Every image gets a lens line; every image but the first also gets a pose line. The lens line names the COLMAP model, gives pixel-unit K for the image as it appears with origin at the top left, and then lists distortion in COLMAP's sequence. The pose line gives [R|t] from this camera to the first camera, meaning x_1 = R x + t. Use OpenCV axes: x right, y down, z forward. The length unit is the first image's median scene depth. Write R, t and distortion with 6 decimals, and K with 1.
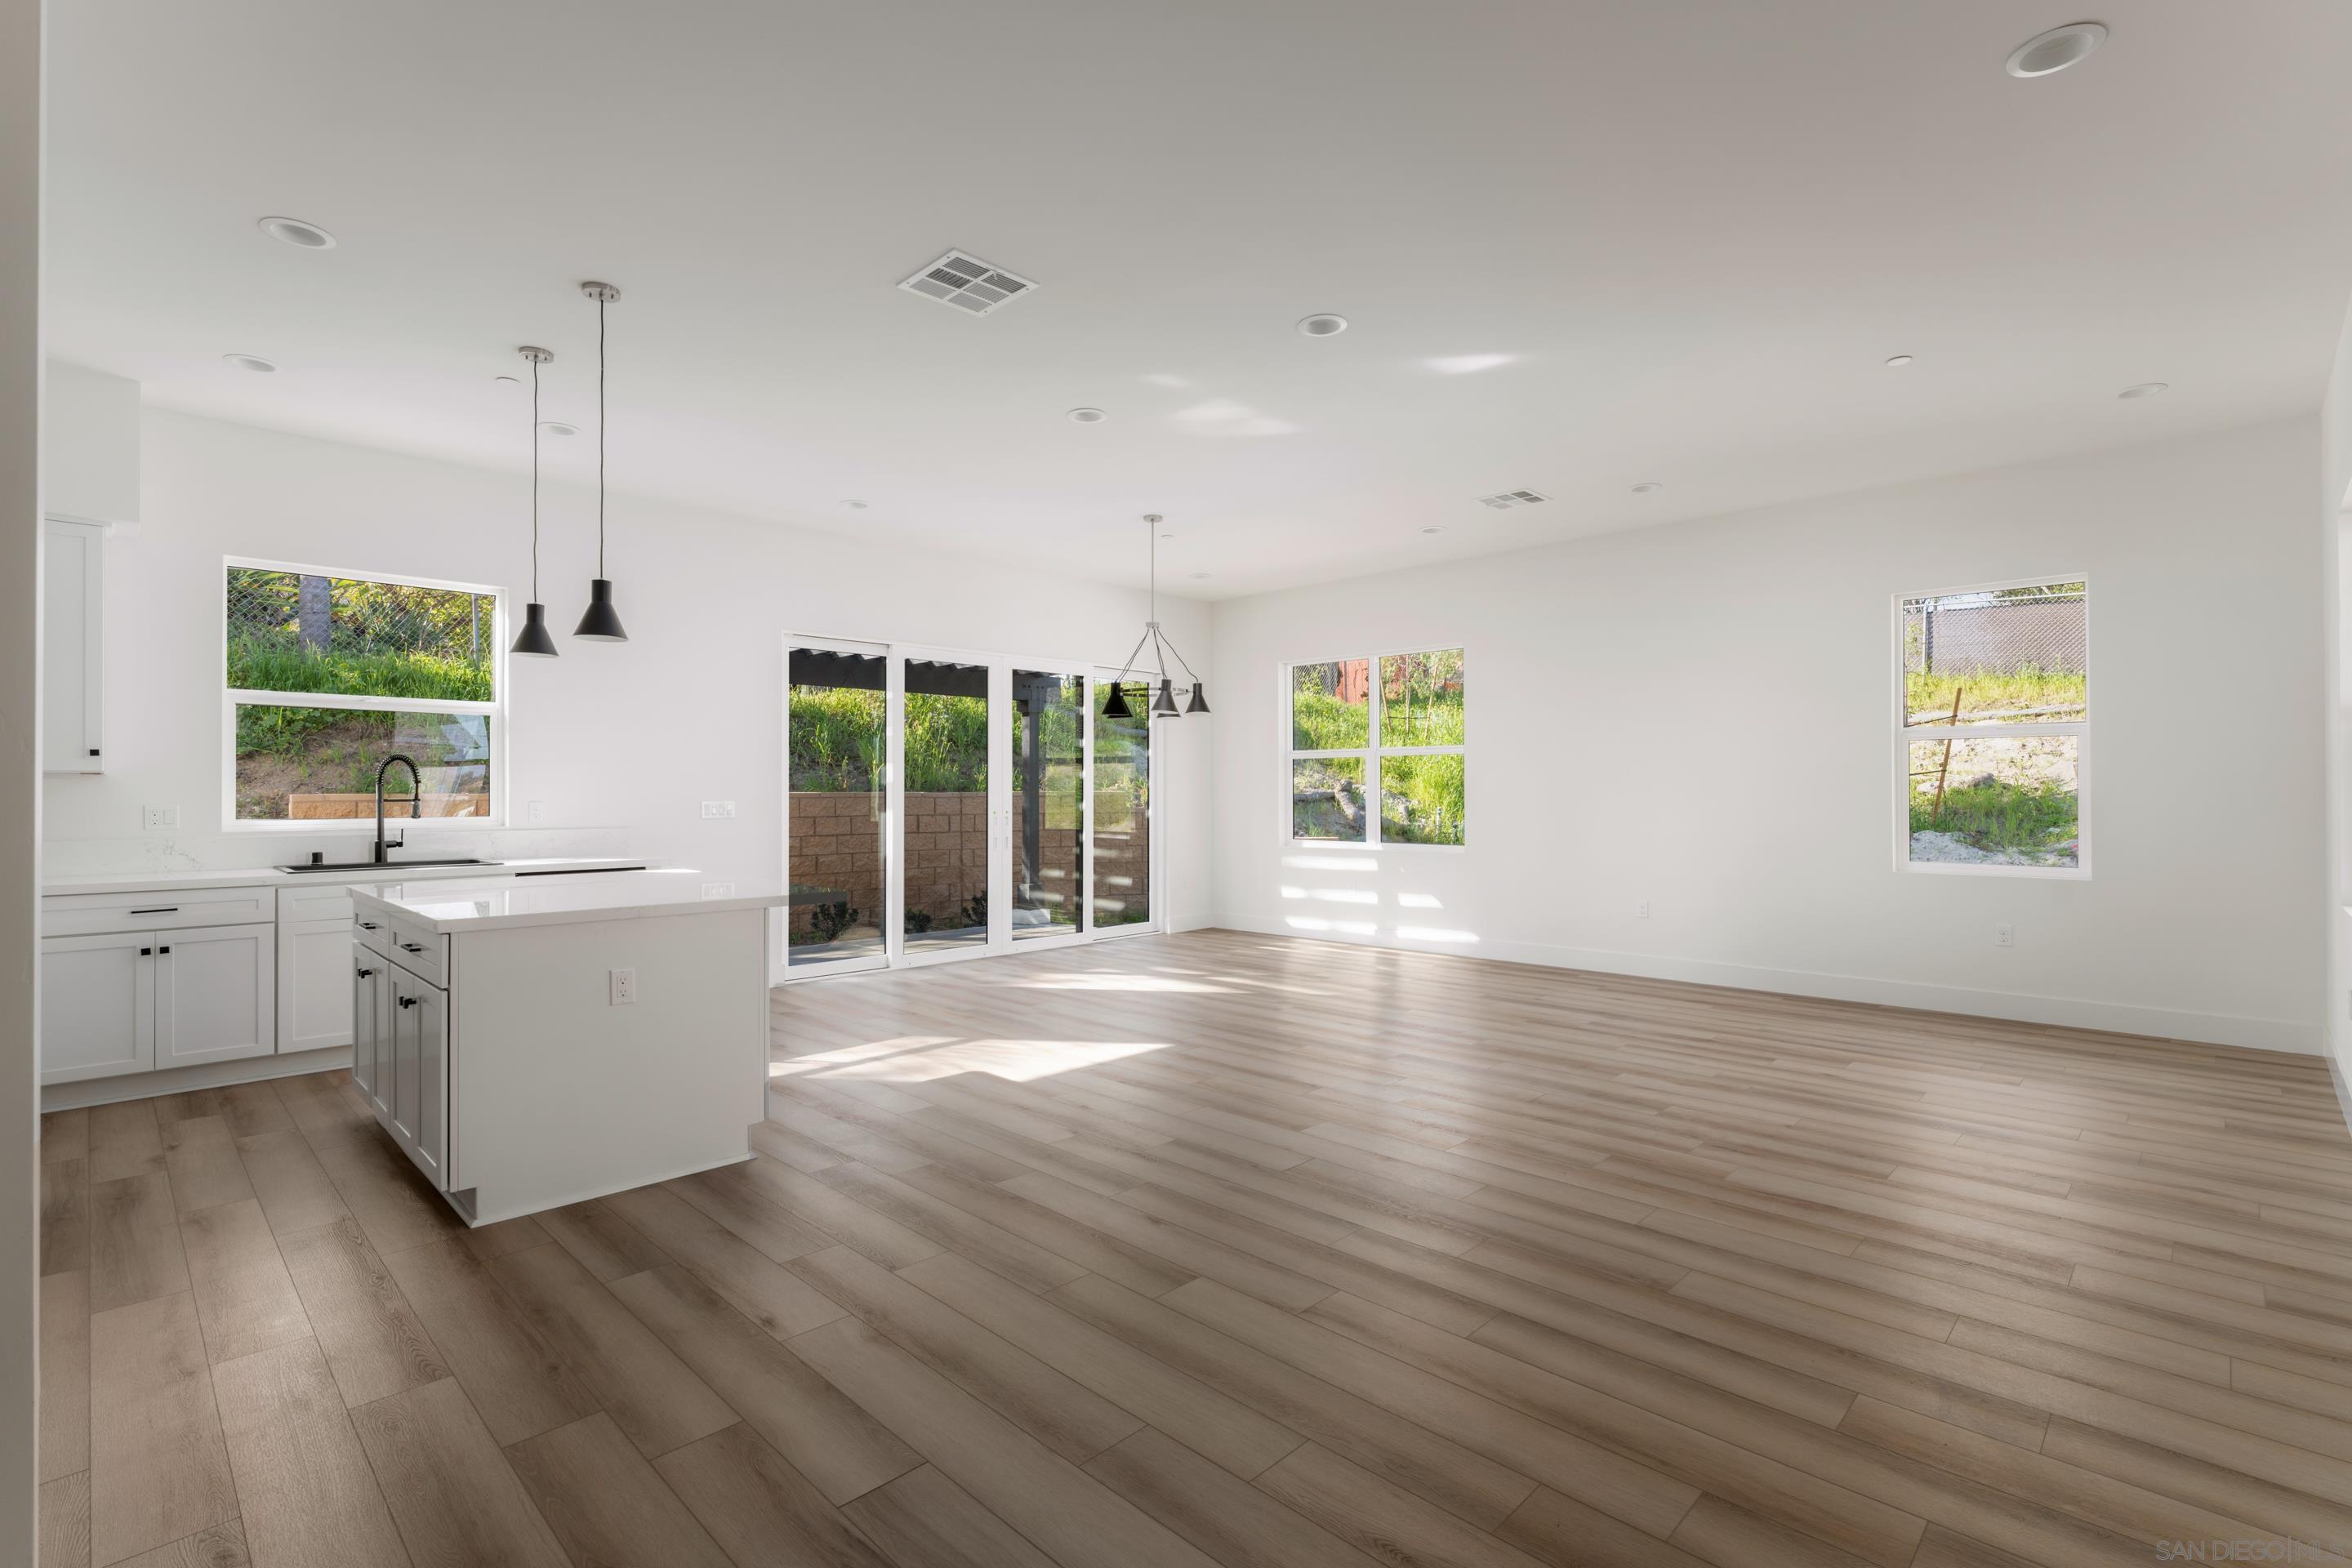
lens RADIAL K [[1064.5, 0, 1176.0], [0, 1064.5, 784.0], [0, 0, 1]] dist [-0.000840, -0.000056]
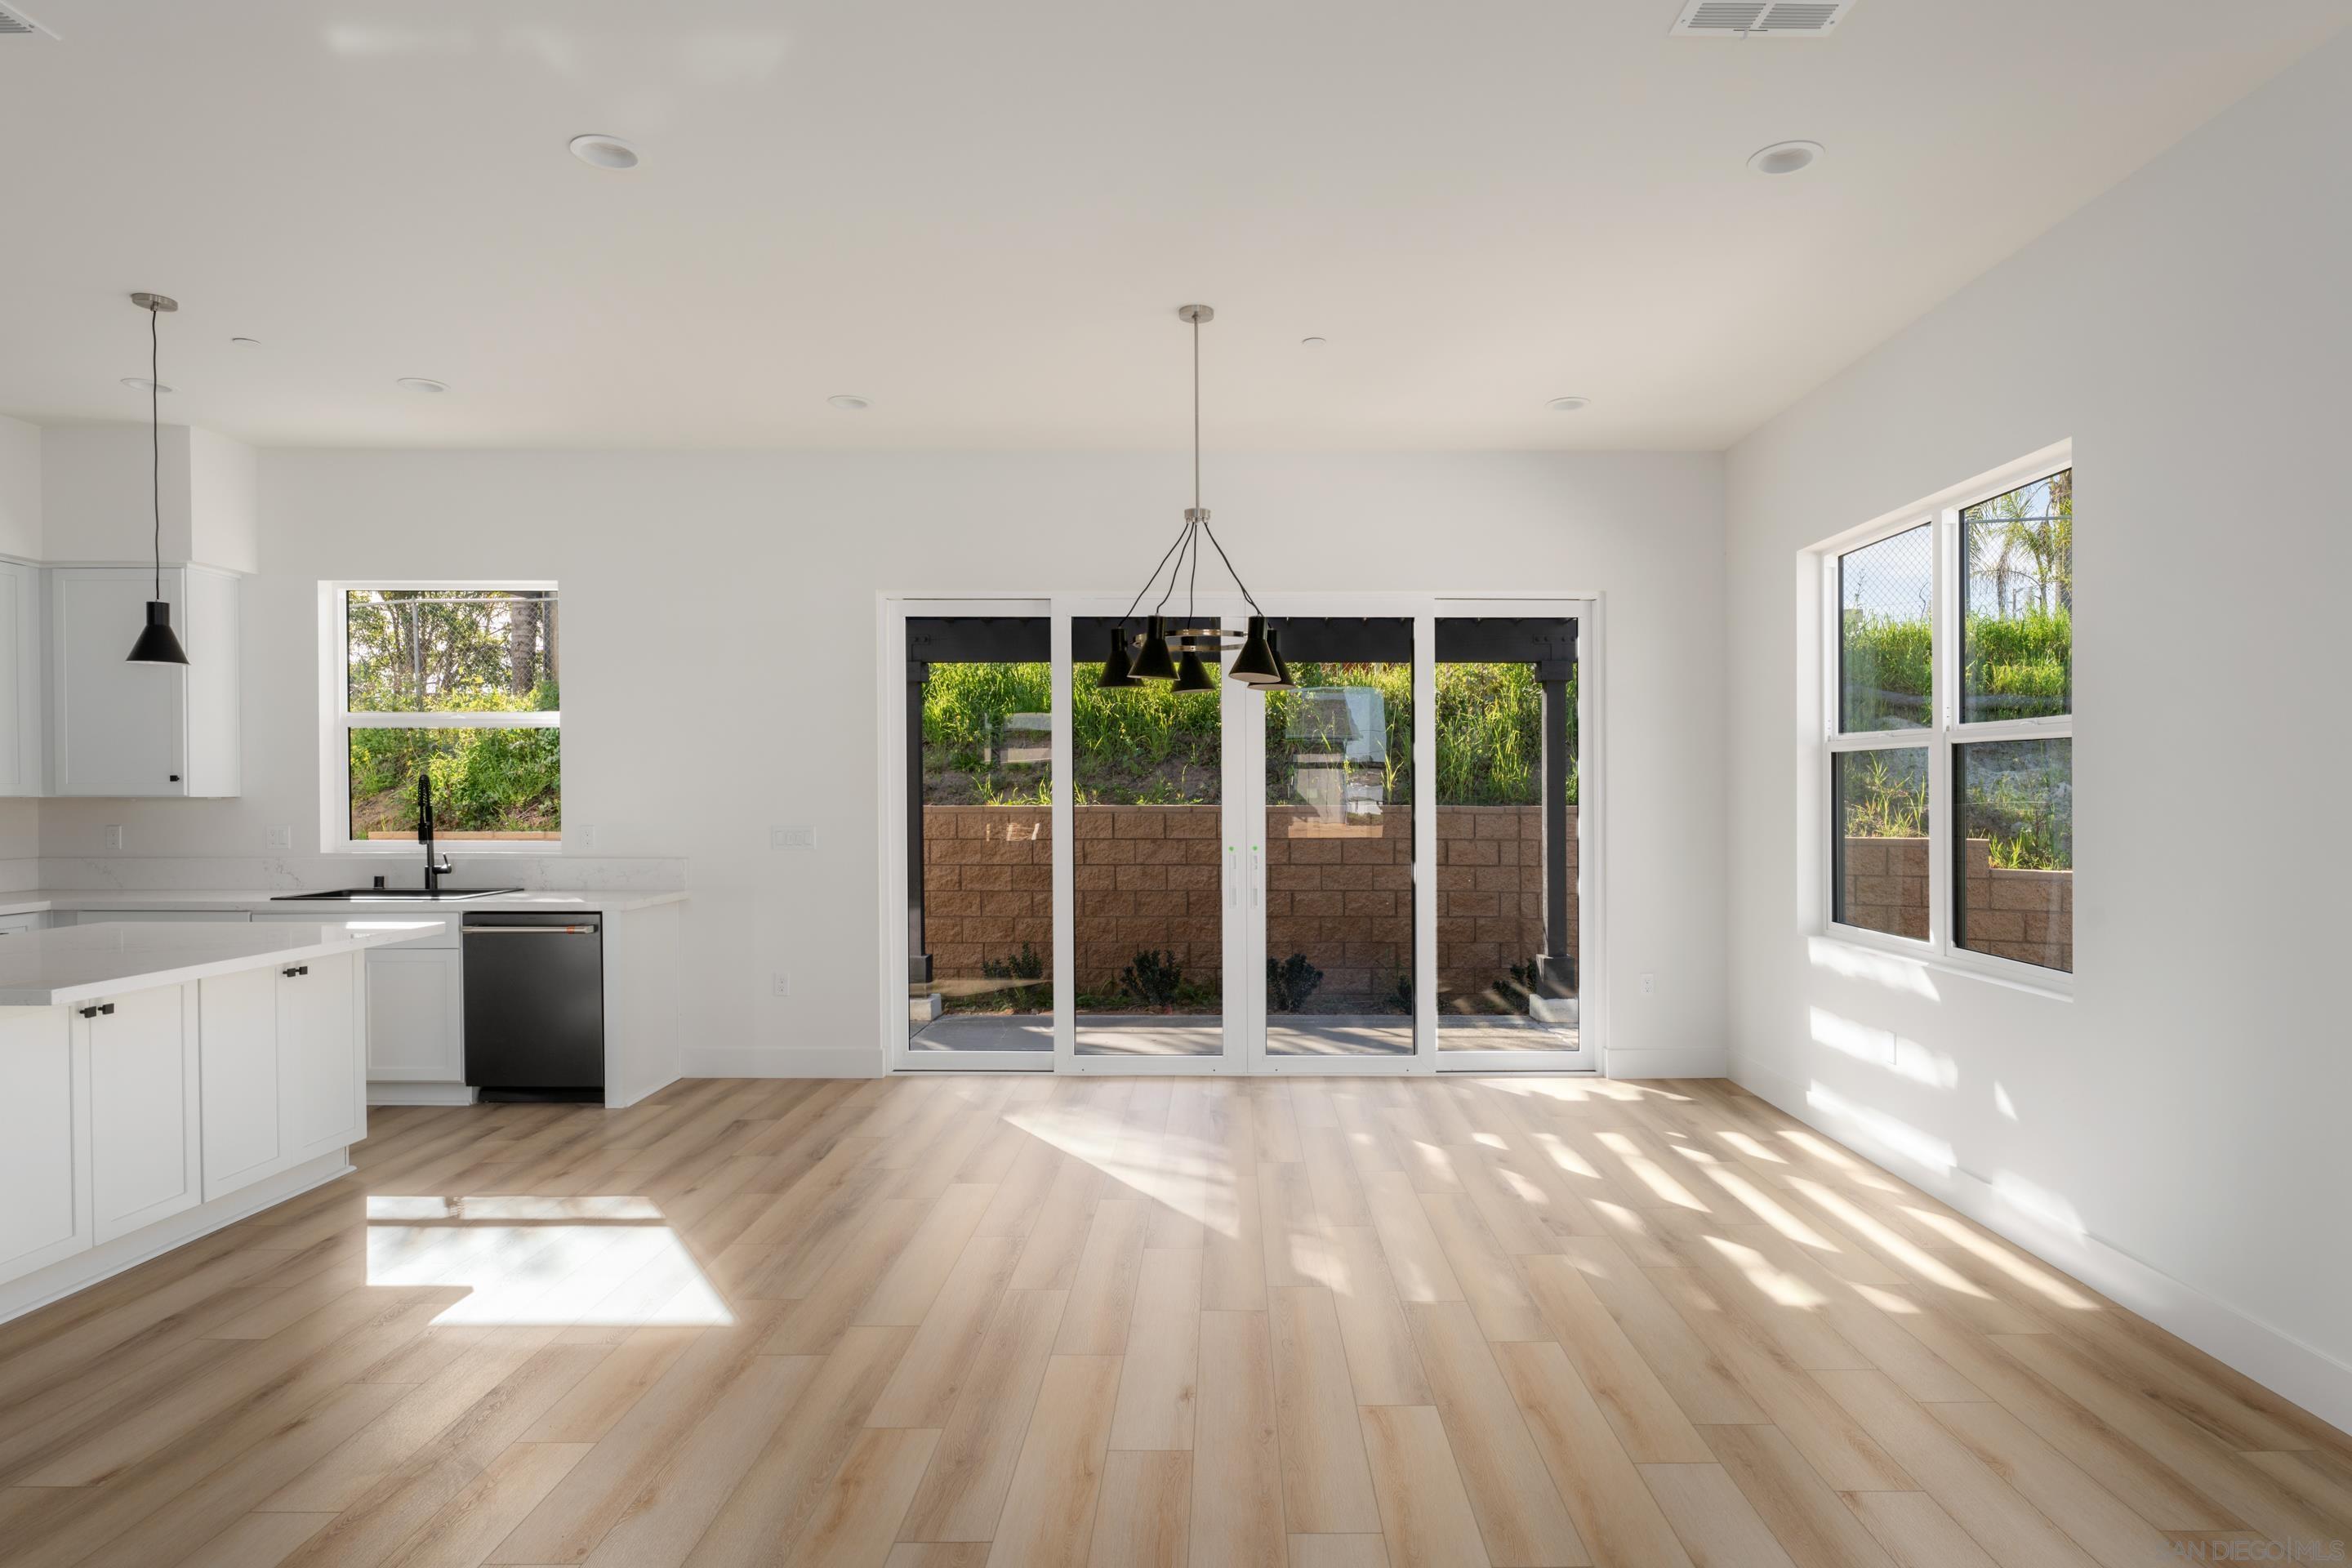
lens RADIAL K [[1307.9, 0, 1244.5], [0, 1307.9, 807.7], [0, 0, 1]] dist [-0.002512, -0.000920]
pose [[0.706510, 0.013183, -0.707580, 0.576209], [0.002801, 0.999767, 0.021423, -0.021038], [0.707697, -0.017118, 0.706308, 0.694689]]
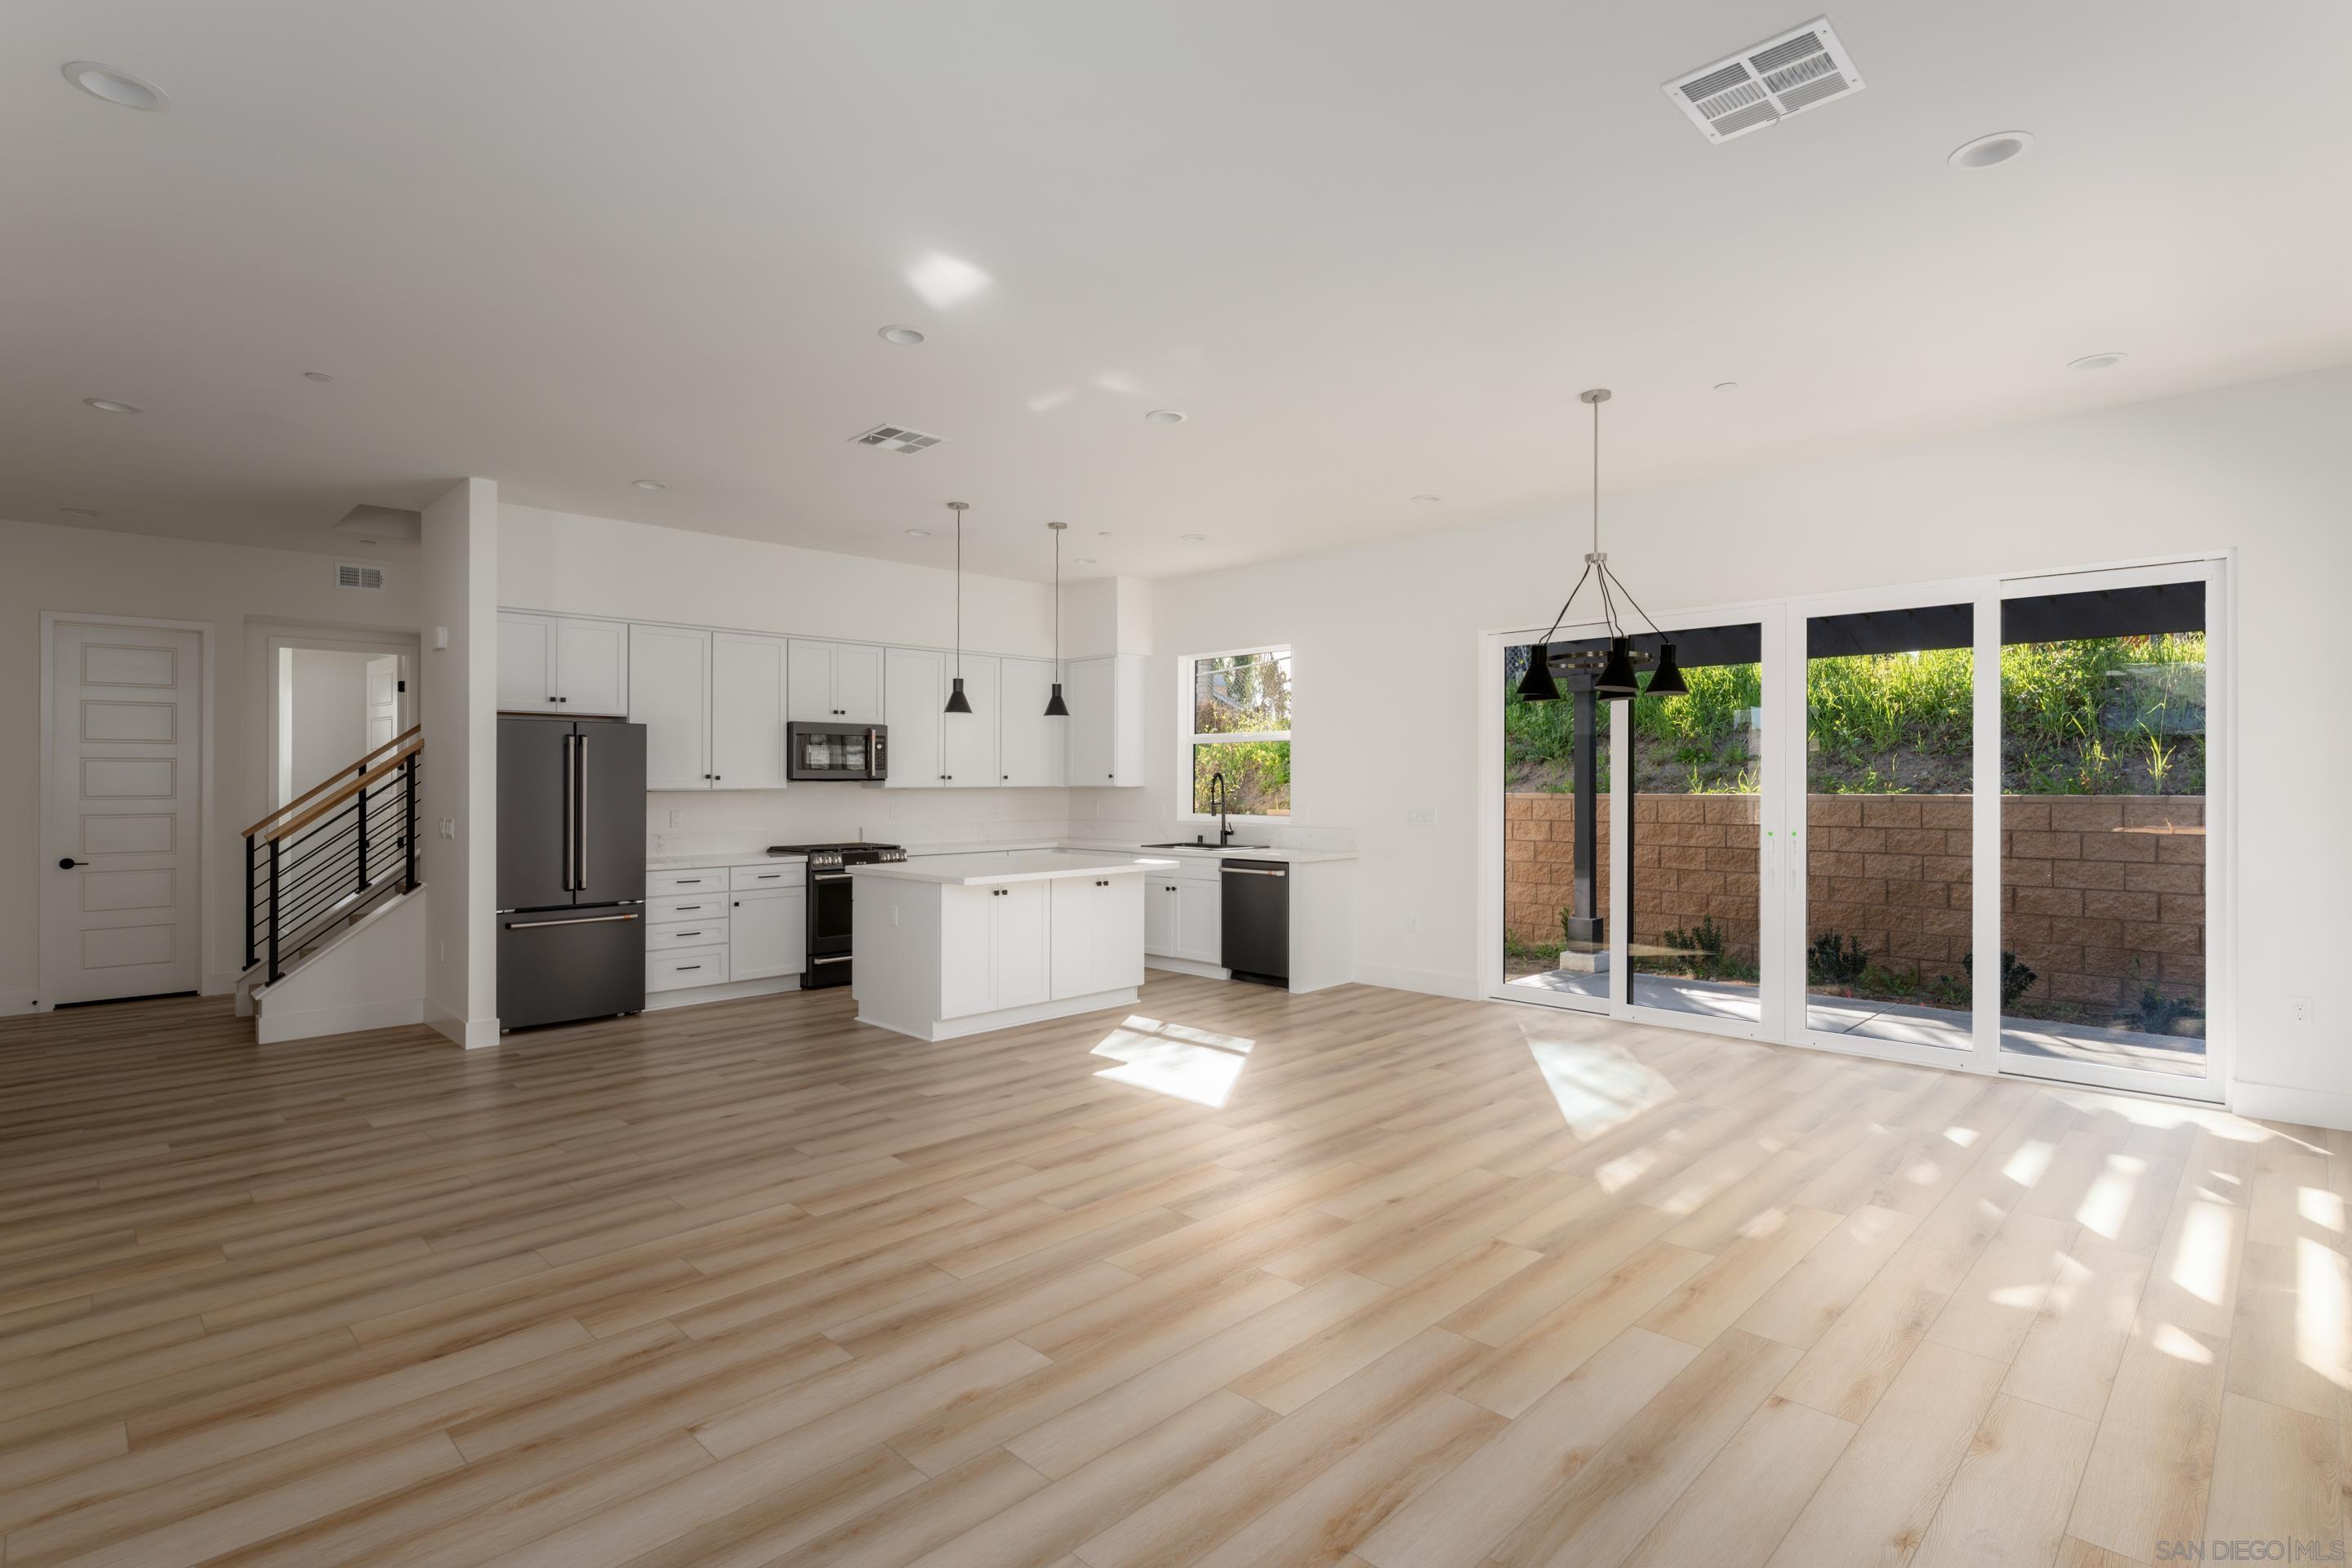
lens RADIAL K [[1152.5, 0, 1148.7], [0, 1152.5, 780.4], [0, 0, 1]] dist [-0.002025, -0.000161]
pose [[-0.023640, 0.002134, -0.999718, 0.880931], [0.012027, 0.999926, 0.001850, -0.021076], [0.999648, -0.011980, -0.023664, 0.934134]]
